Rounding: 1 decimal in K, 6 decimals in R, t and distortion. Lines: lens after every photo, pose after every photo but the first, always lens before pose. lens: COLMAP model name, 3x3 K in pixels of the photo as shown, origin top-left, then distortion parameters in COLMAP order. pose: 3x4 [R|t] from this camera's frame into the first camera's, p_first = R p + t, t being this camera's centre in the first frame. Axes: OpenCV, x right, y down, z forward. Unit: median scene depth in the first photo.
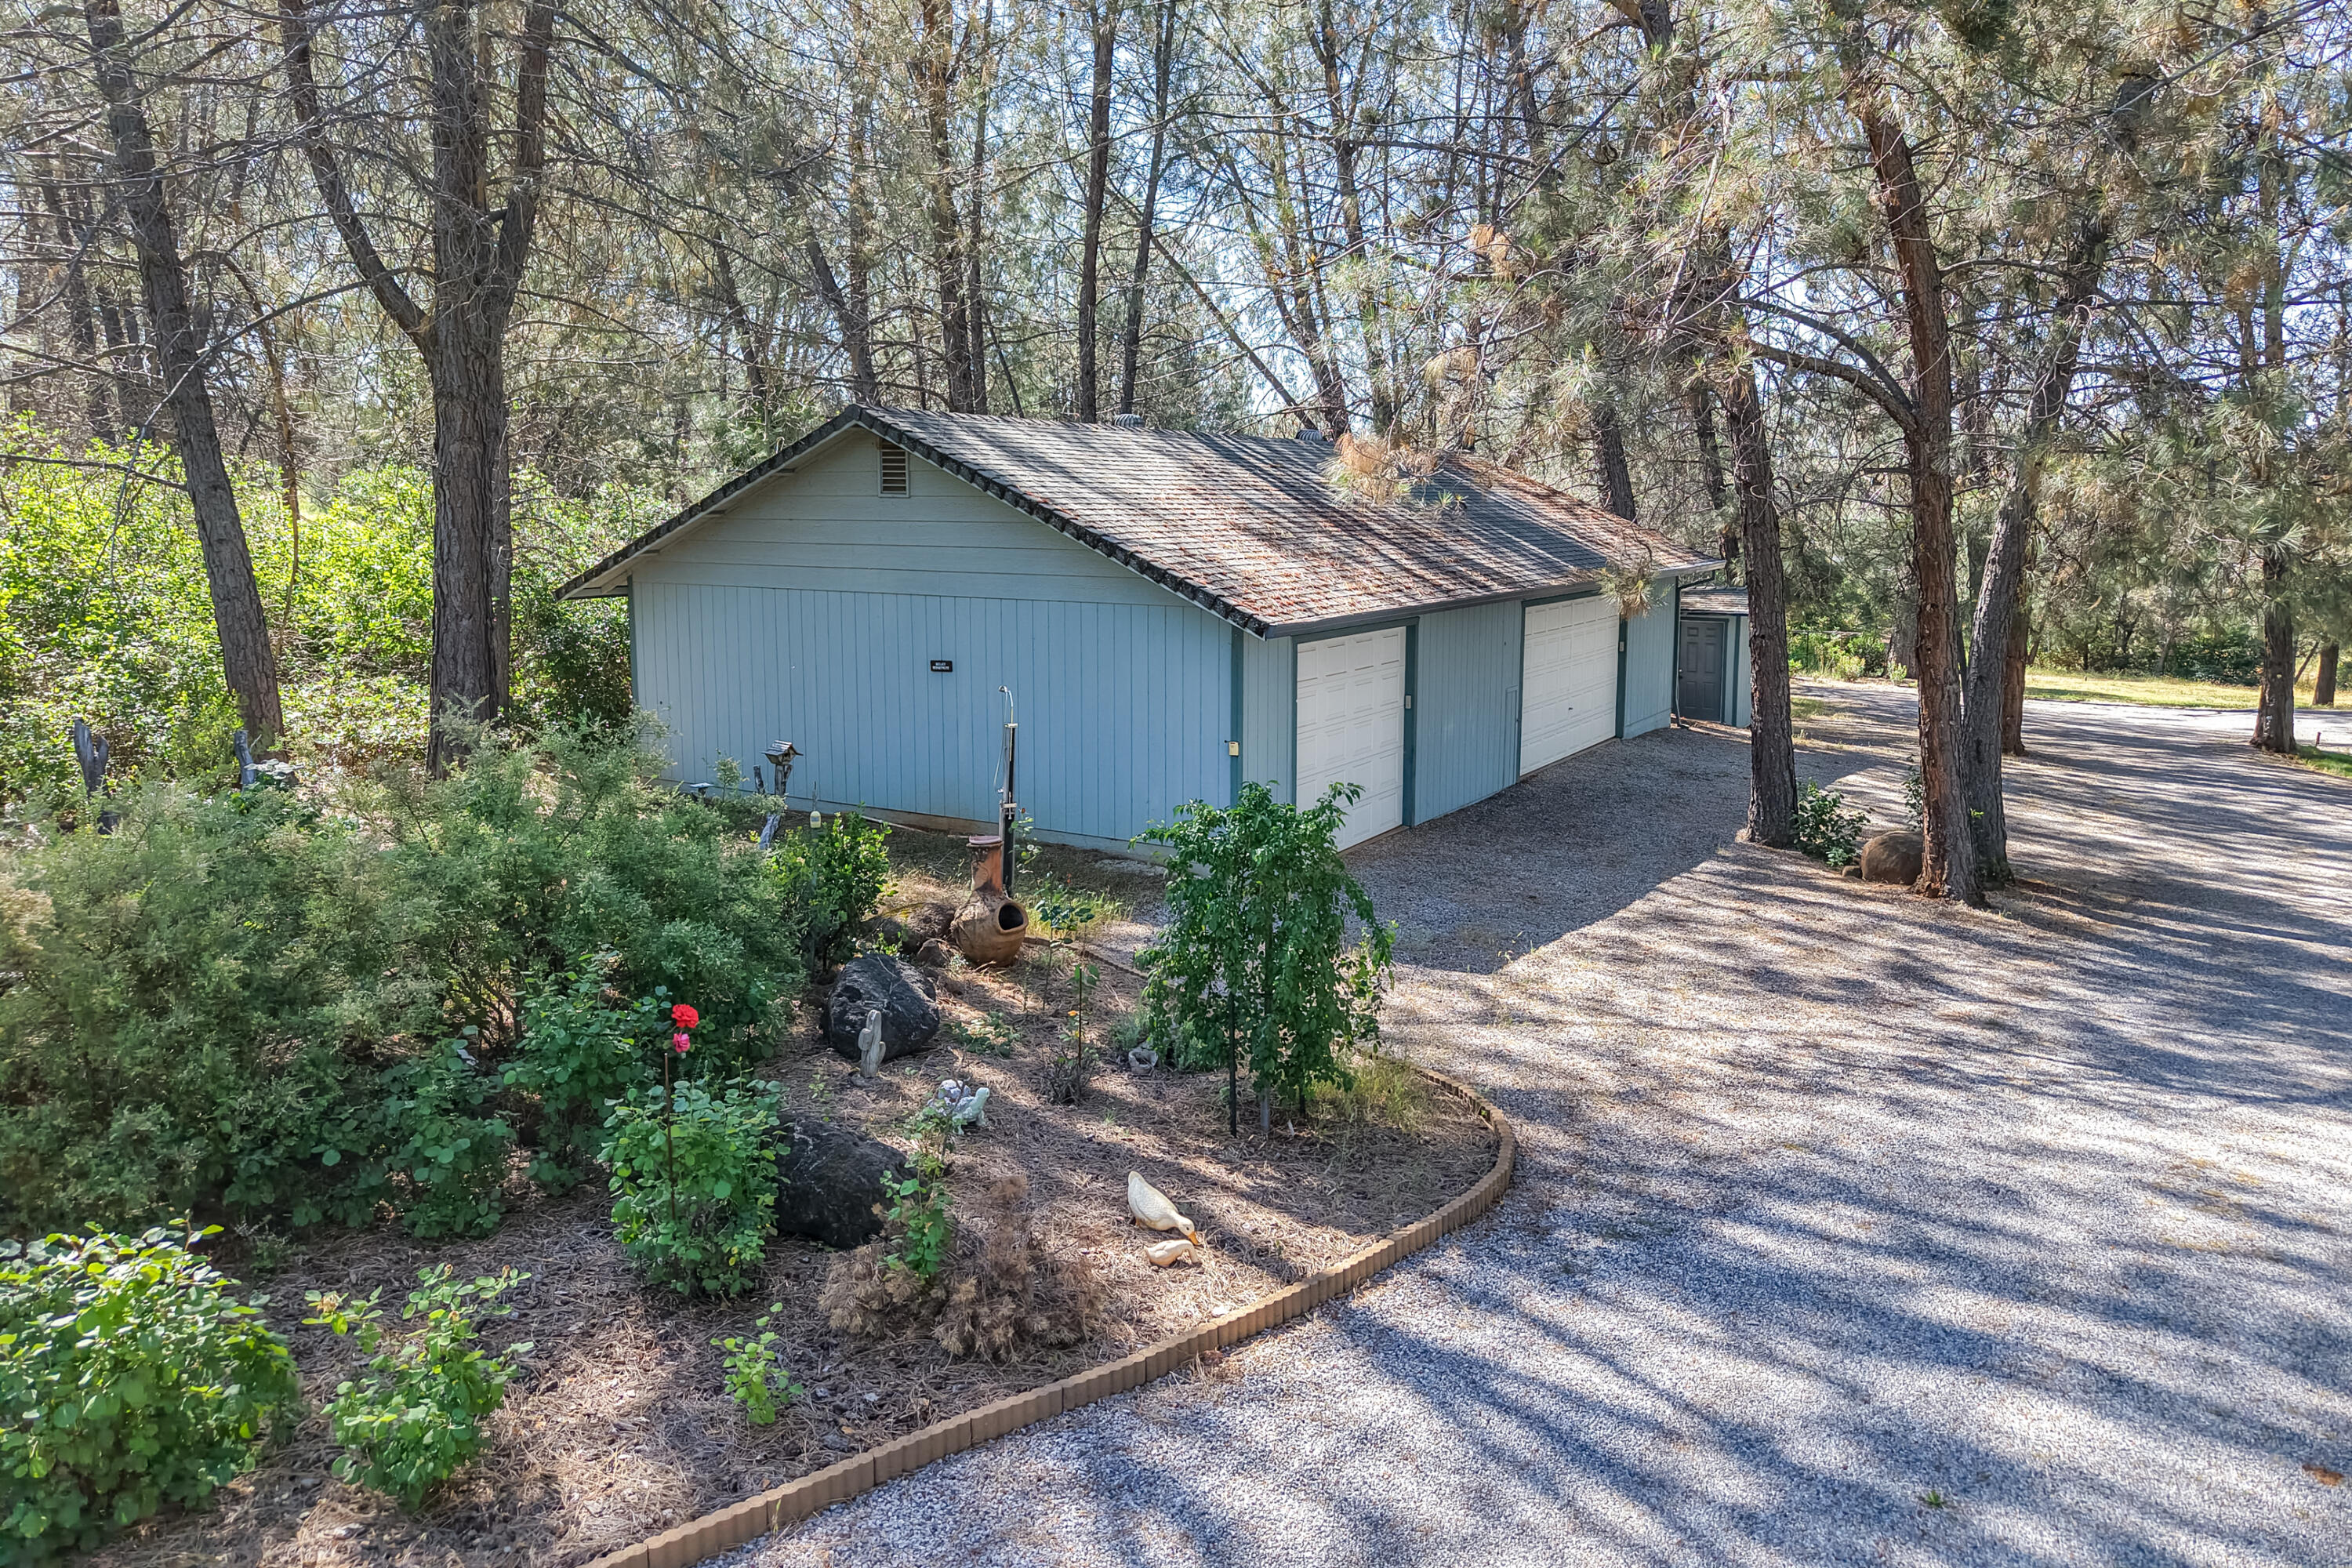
lens RADIAL K [[1588.3, 0, 1173.0], [0, 1588.3, 683.3], [0, 0, 1]] dist [0.003575, 0.002688]
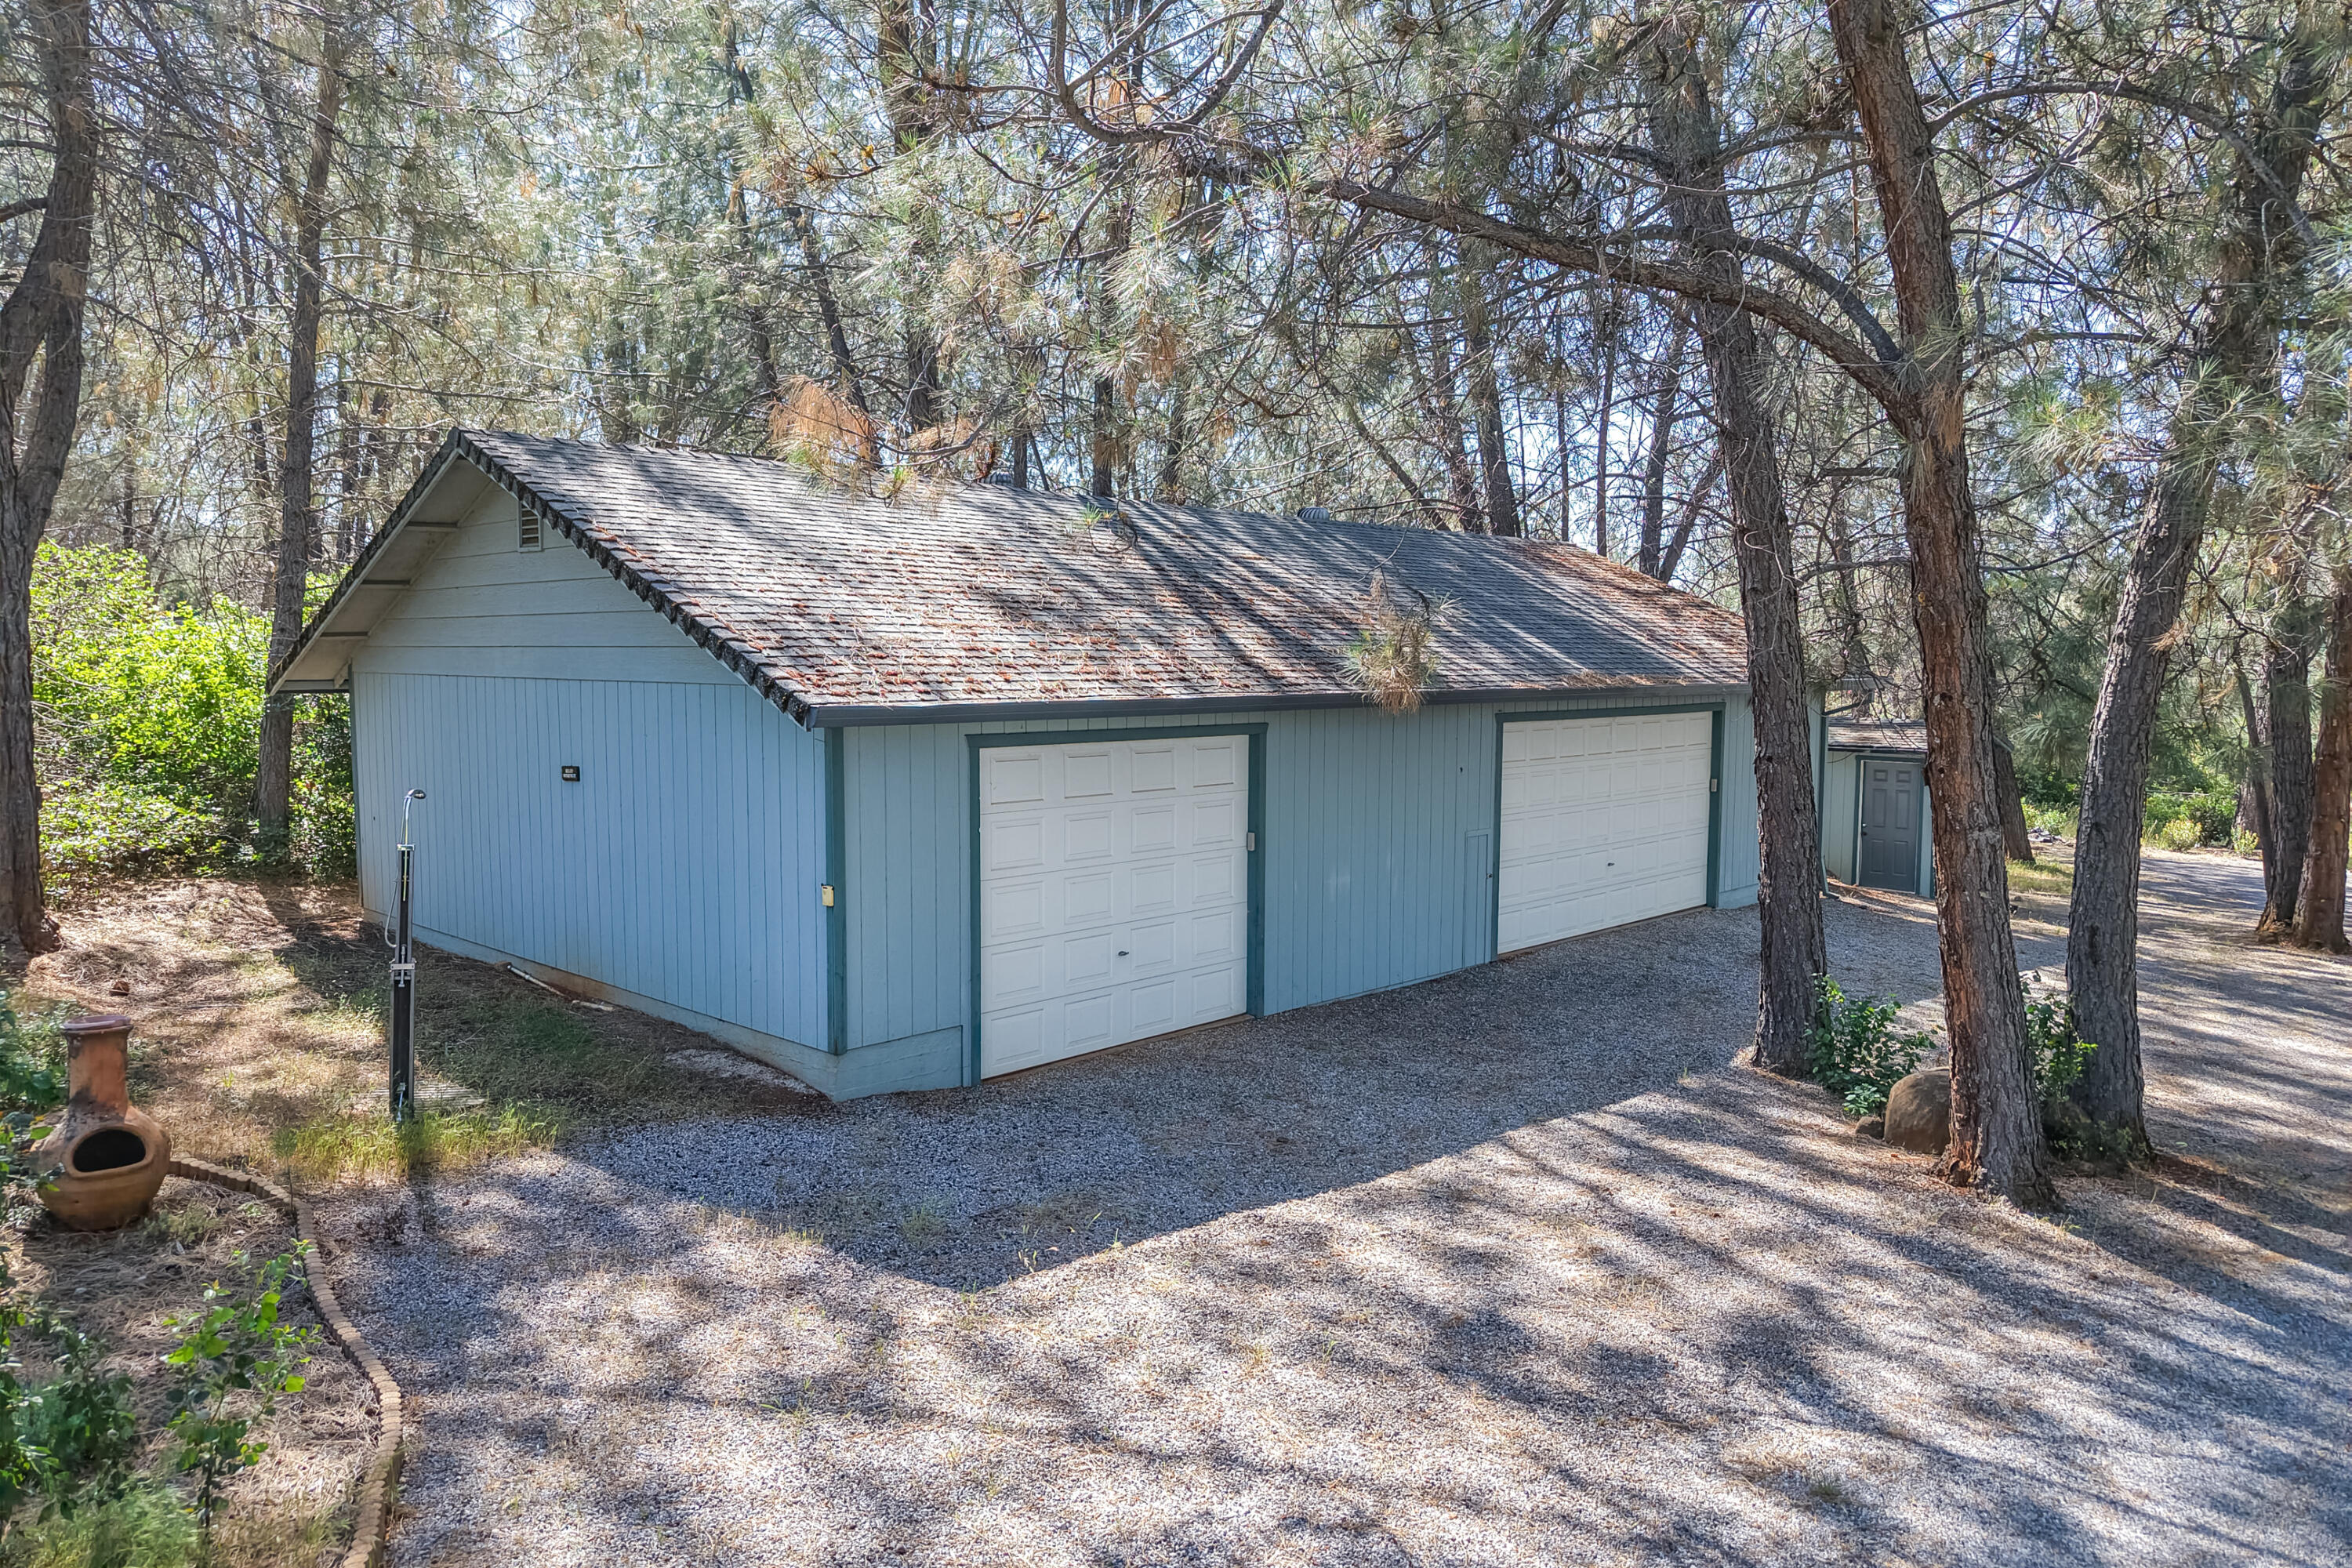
lens RADIAL K [[1593.7, 0, 1176.0], [0, 1593.7, 784.0], [0, 0, 1]] dist [0.004809, 0.001118]
pose [[0.978496, 0.020804, -0.205214, 0.279515], [-0.027520, 0.999173, -0.029927, 0.008564], [0.204421, 0.034931, 0.978260, 0.311662]]
